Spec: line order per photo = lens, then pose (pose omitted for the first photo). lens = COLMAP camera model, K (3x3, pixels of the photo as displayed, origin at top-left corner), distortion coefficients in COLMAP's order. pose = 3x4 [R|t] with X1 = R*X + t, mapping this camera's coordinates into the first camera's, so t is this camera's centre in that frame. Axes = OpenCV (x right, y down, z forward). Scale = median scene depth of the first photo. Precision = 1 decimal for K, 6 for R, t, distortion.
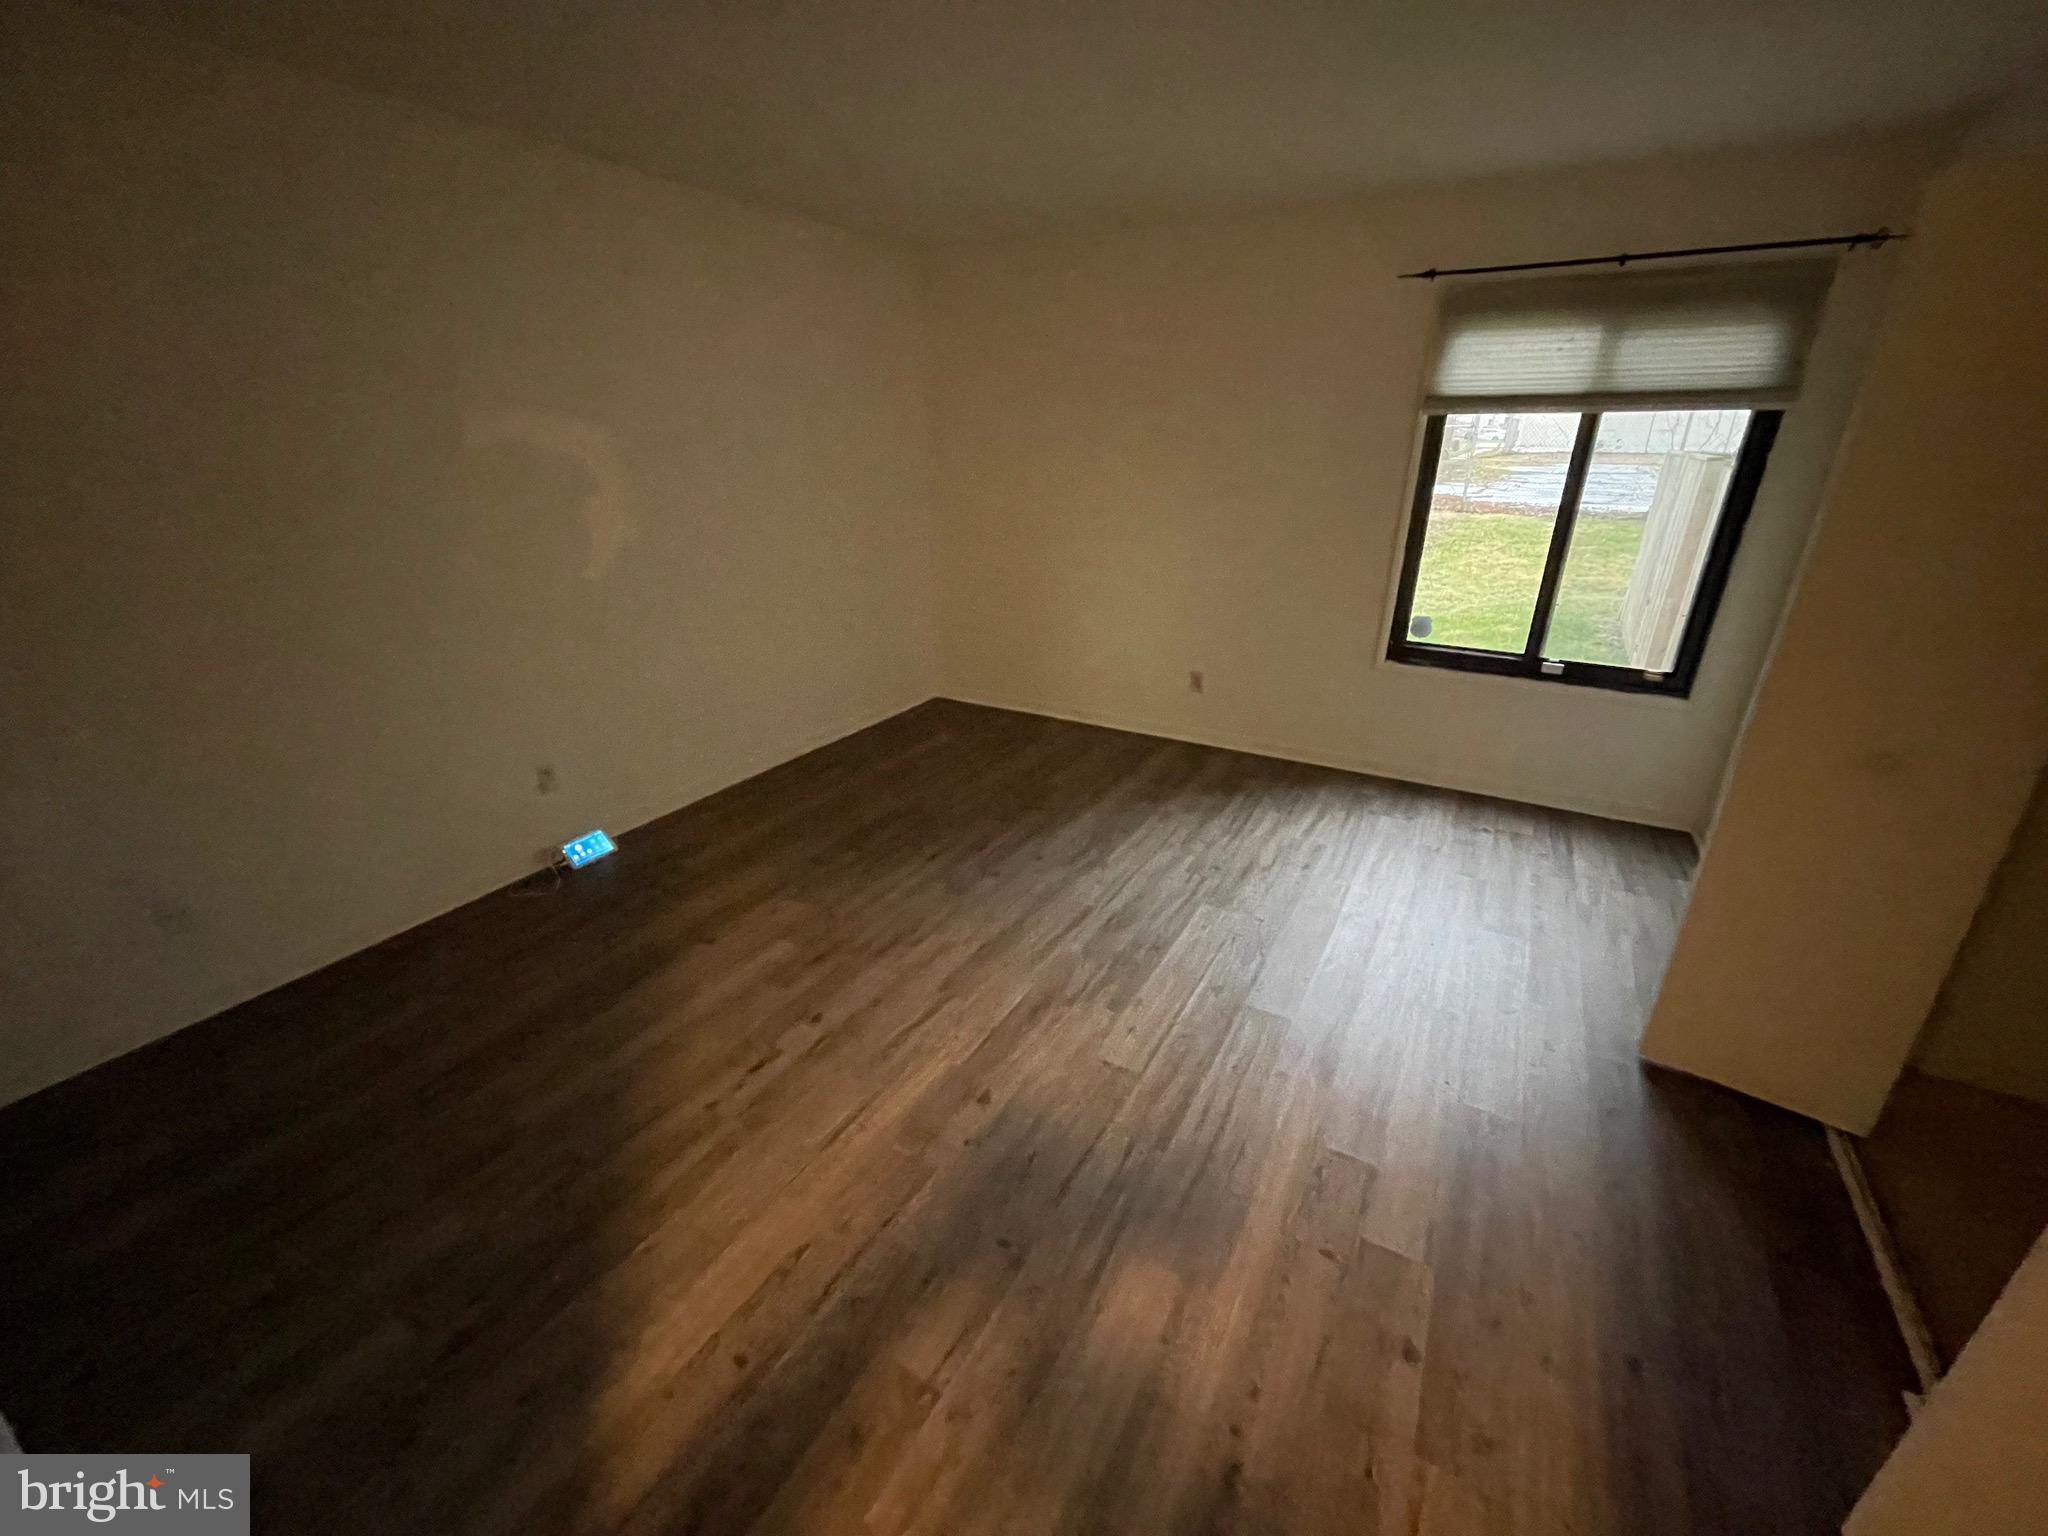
lens RADIAL K [[829.3, 0, 1033.5], [0, 829.3, 782.2], [0, 0, 1]] dist [-0.000967, -0.000417]
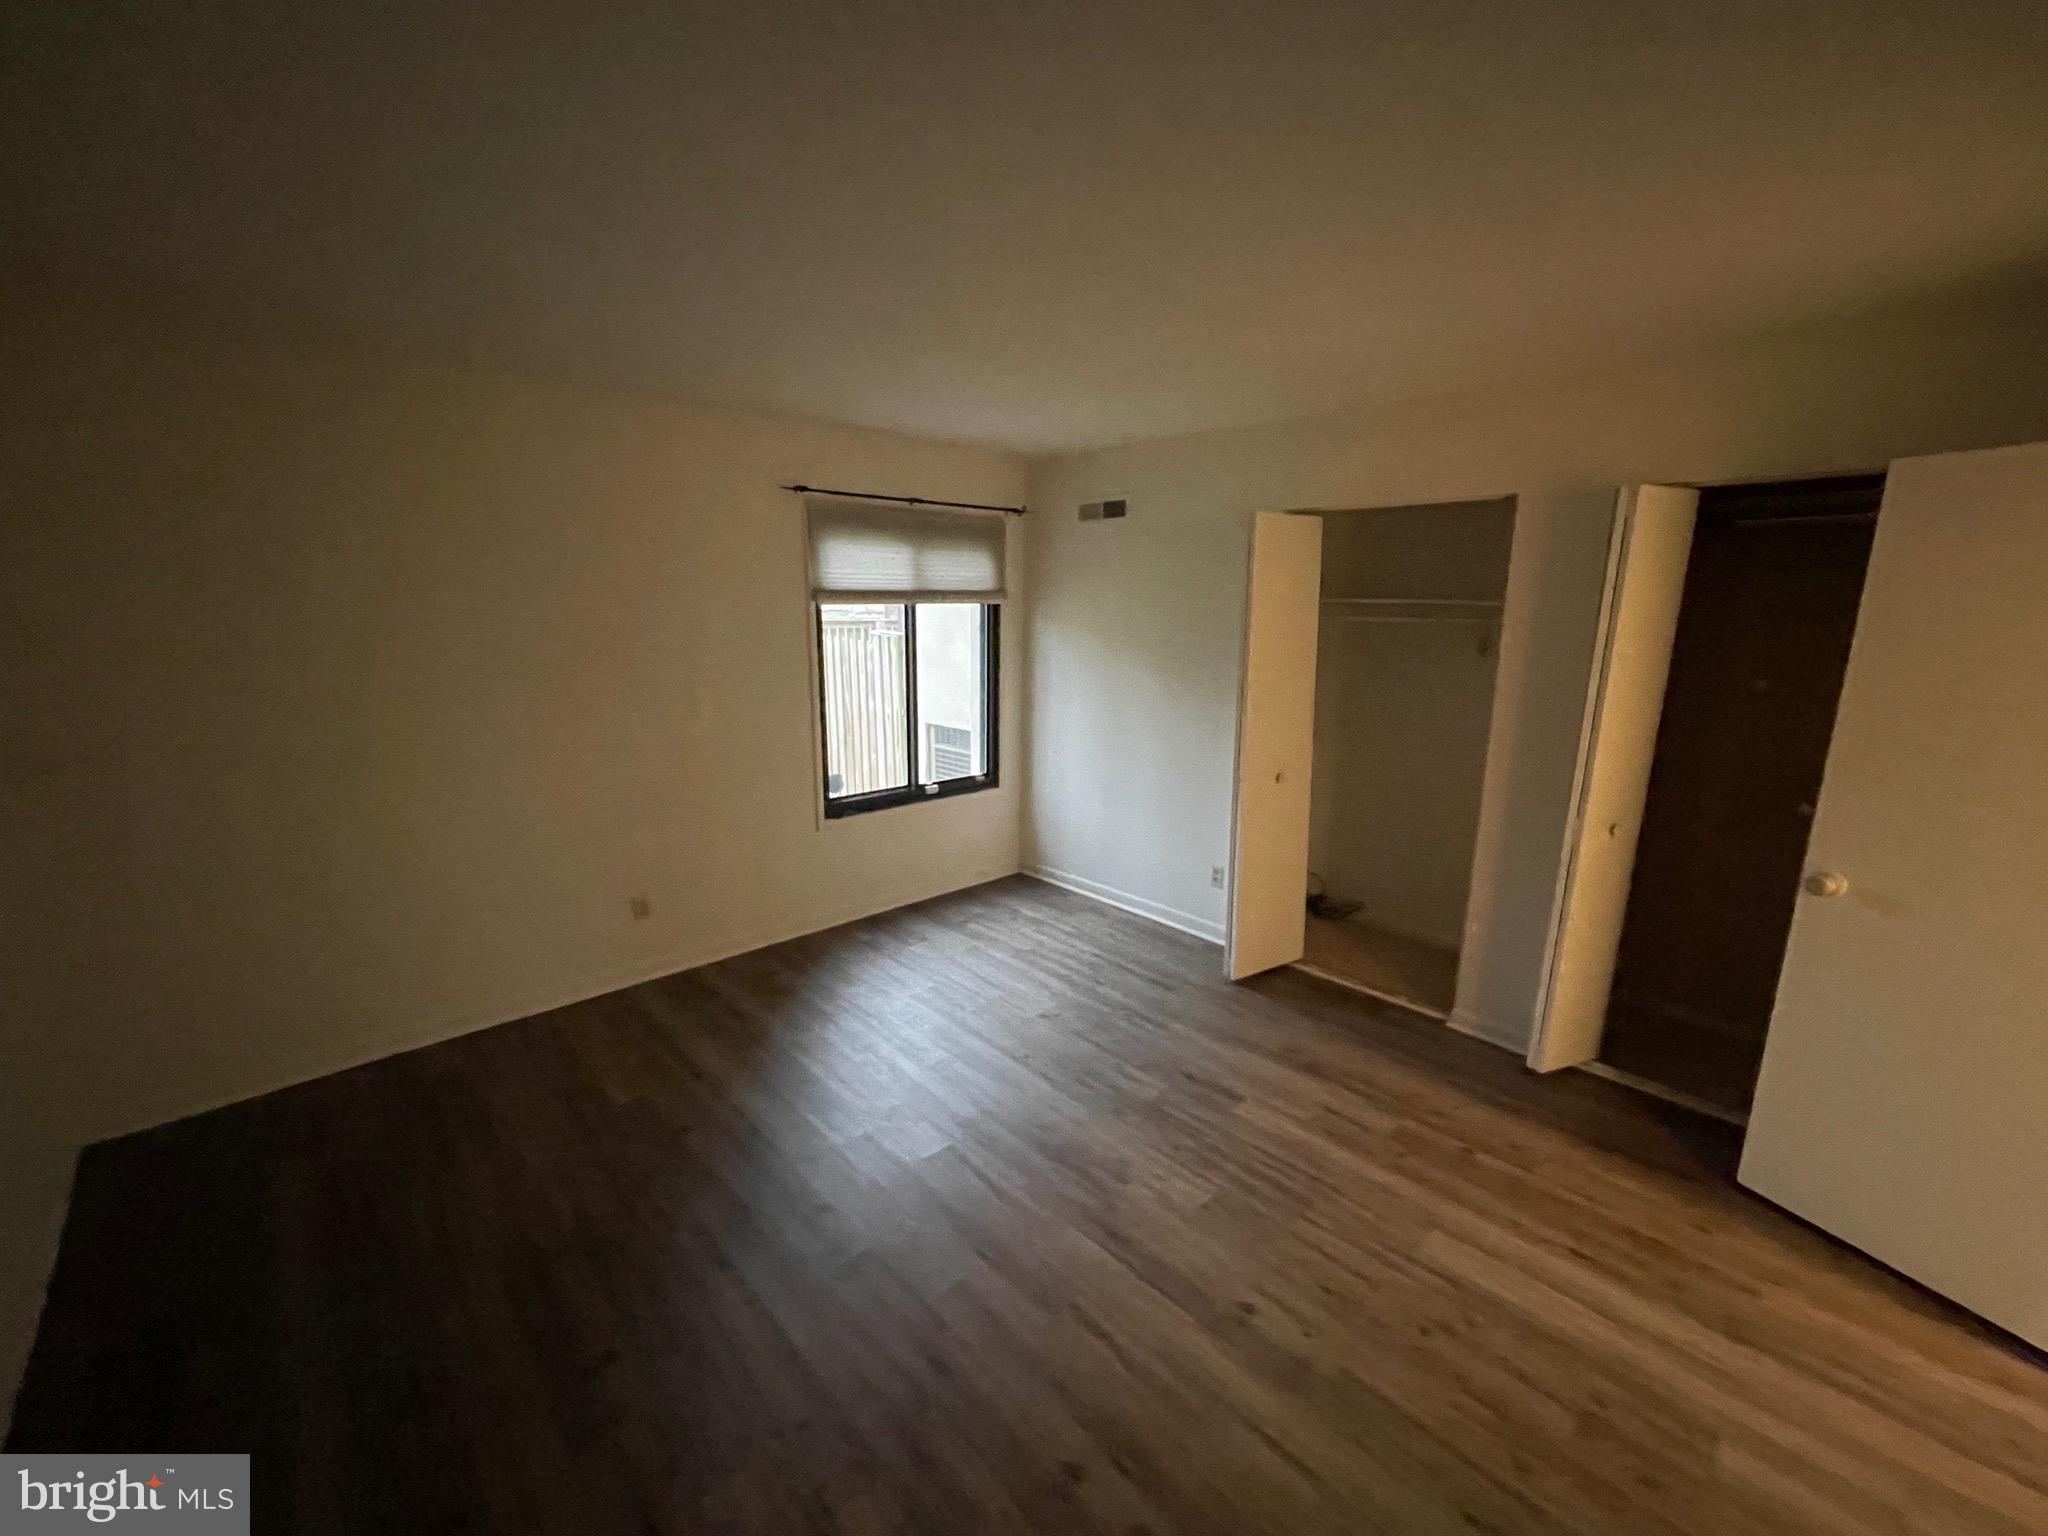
lens RADIAL K [[829.3, 0, 1033.5], [0, 829.3, 782.2], [0, 0, 1]] dist [-0.000967, -0.000417]
pose [[0.286077, -0.209492, 0.935025, -0.575875], [0.359402, 0.928027, 0.097963, -0.235367], [-0.888251, 0.308026, 0.340780, 0.450264]]
